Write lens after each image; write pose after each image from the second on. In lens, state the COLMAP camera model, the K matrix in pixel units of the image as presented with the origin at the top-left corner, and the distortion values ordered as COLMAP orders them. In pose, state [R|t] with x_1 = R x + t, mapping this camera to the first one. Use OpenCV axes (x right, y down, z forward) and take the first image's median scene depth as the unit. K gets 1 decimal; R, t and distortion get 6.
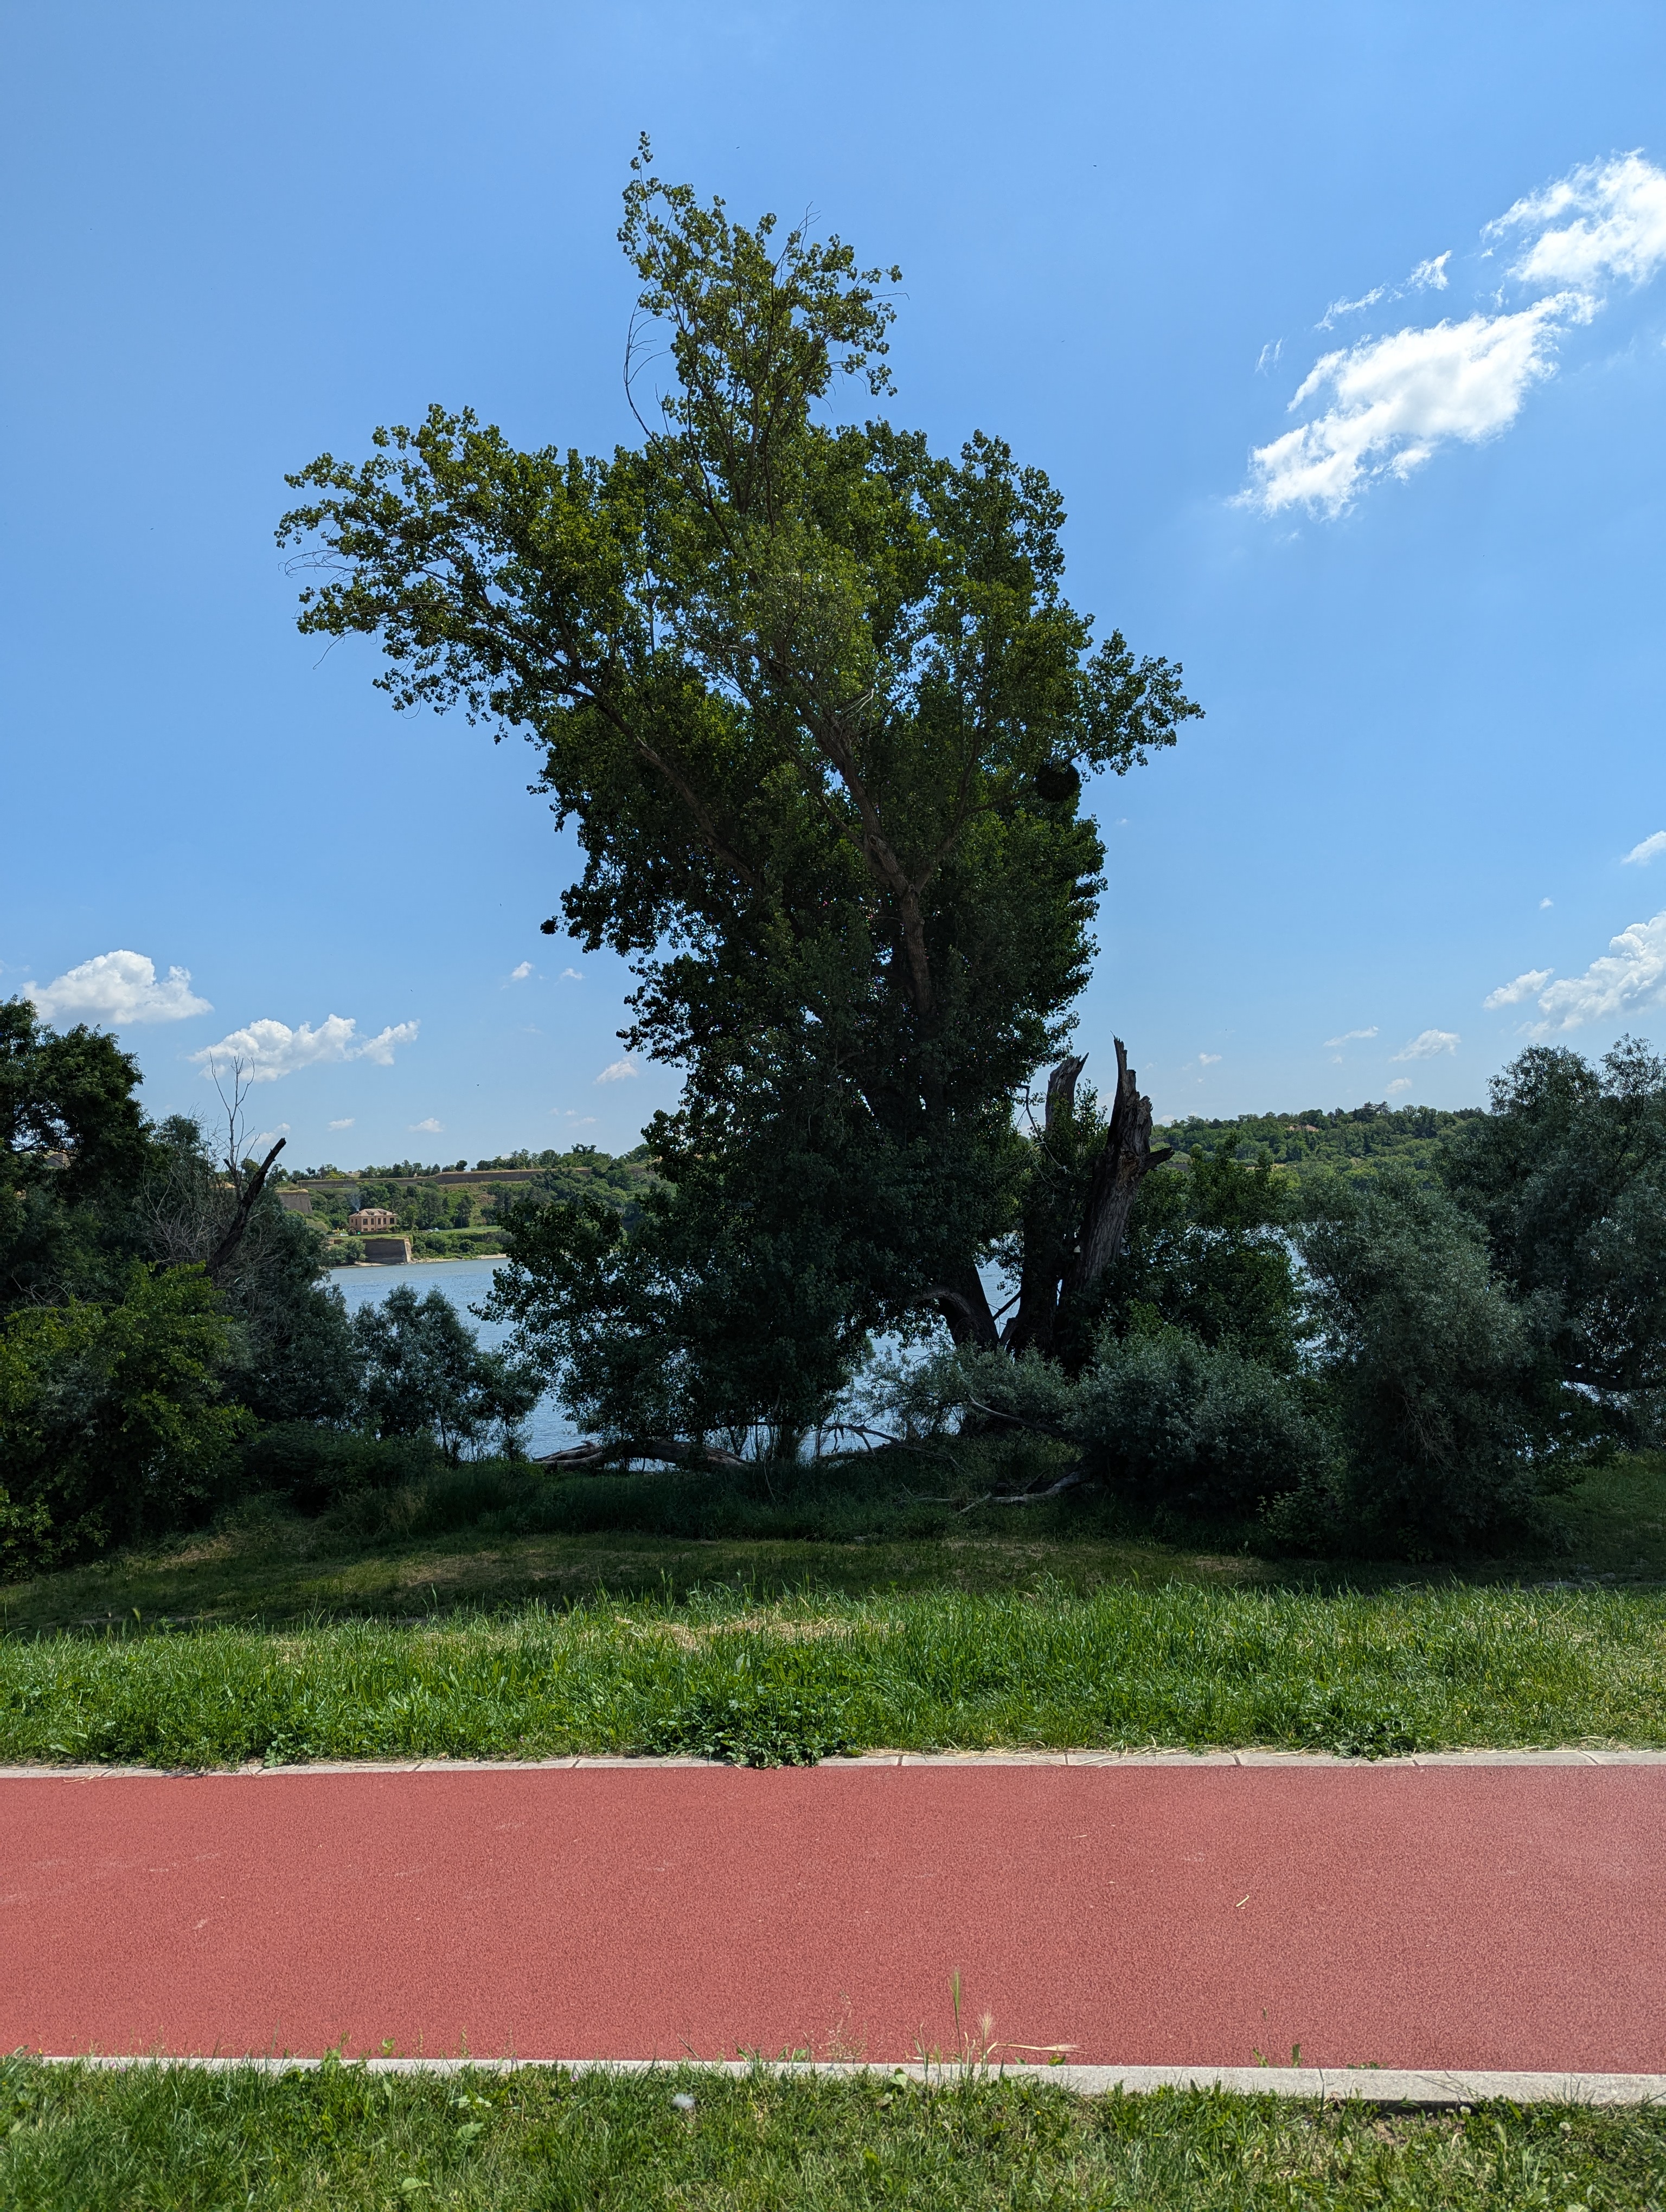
lens RADIAL K [[1532.9, 0, 830.6], [0, 1532.9, 1094.5], [0, 0, 1]] dist [0.009952, -0.000654]
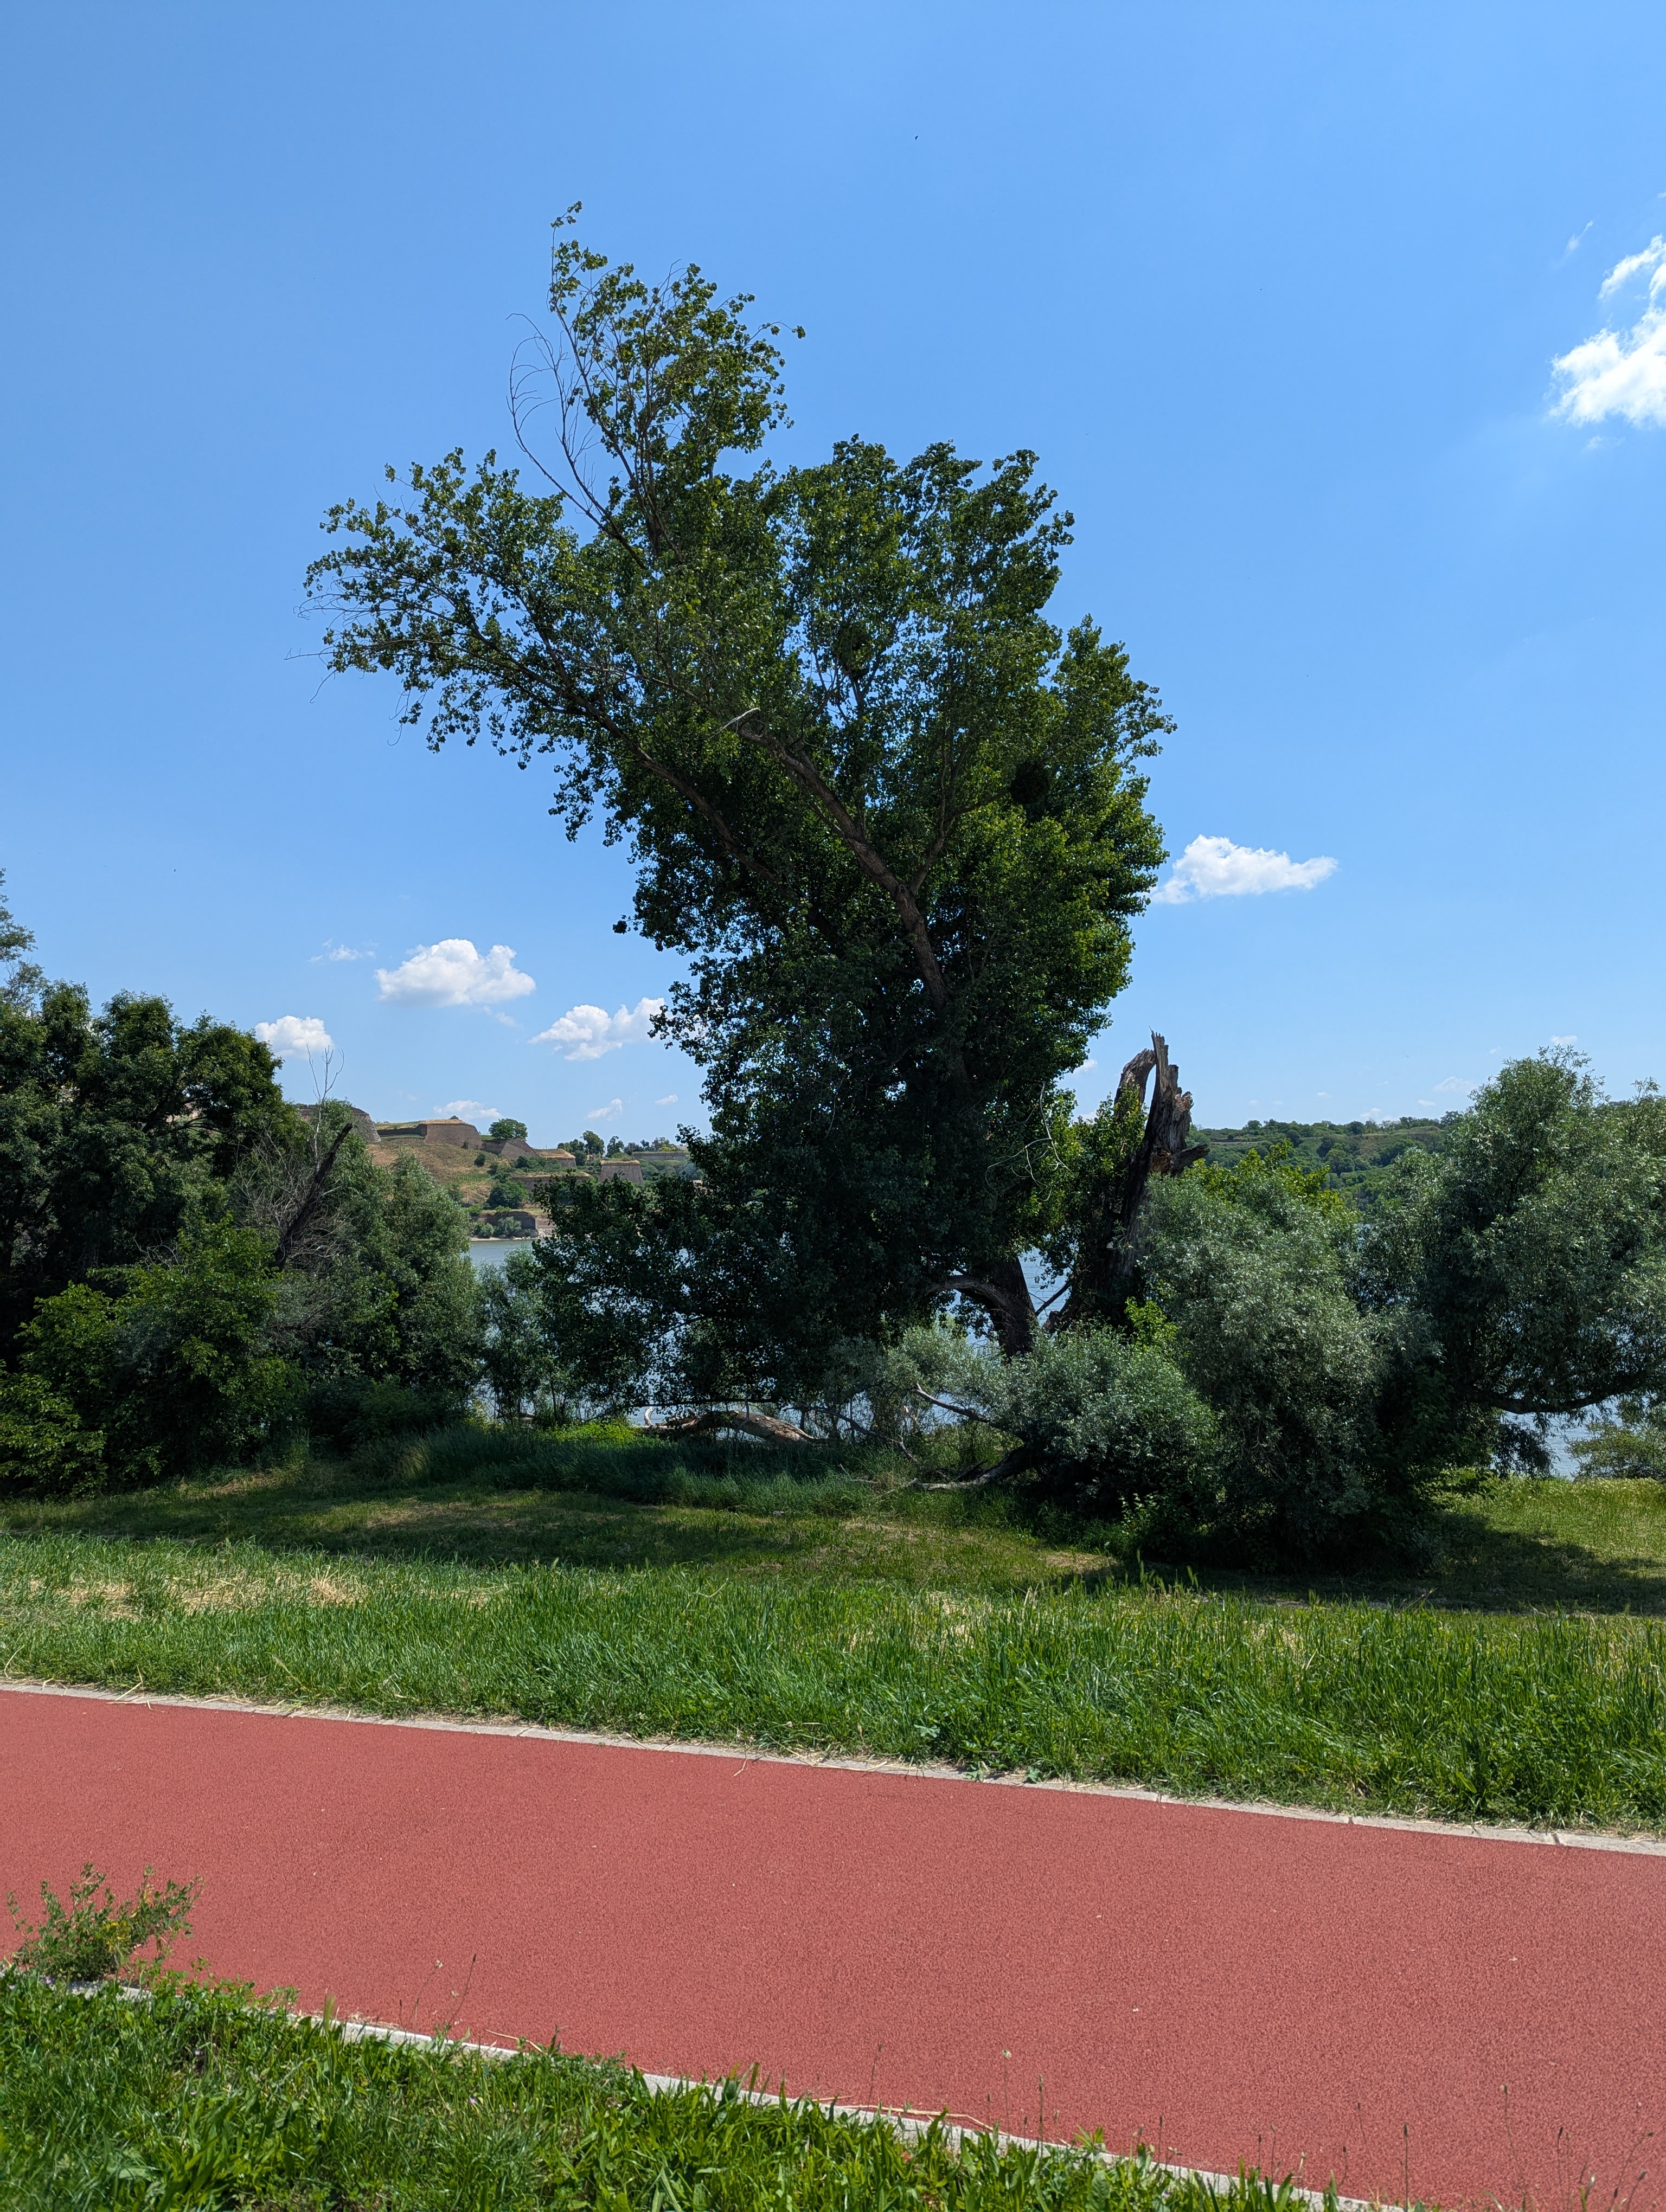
lens RADIAL K [[1532.9, 0, 830.6], [0, 1532.9, 1094.5], [0, 0, 1]] dist [0.009952, -0.000654]
pose [[0.977876, 0.012631, -0.208802, 0.194261], [-0.009793, 0.999845, 0.014621, -0.010192], [0.208954, -0.012253, 0.977849, -0.016197]]
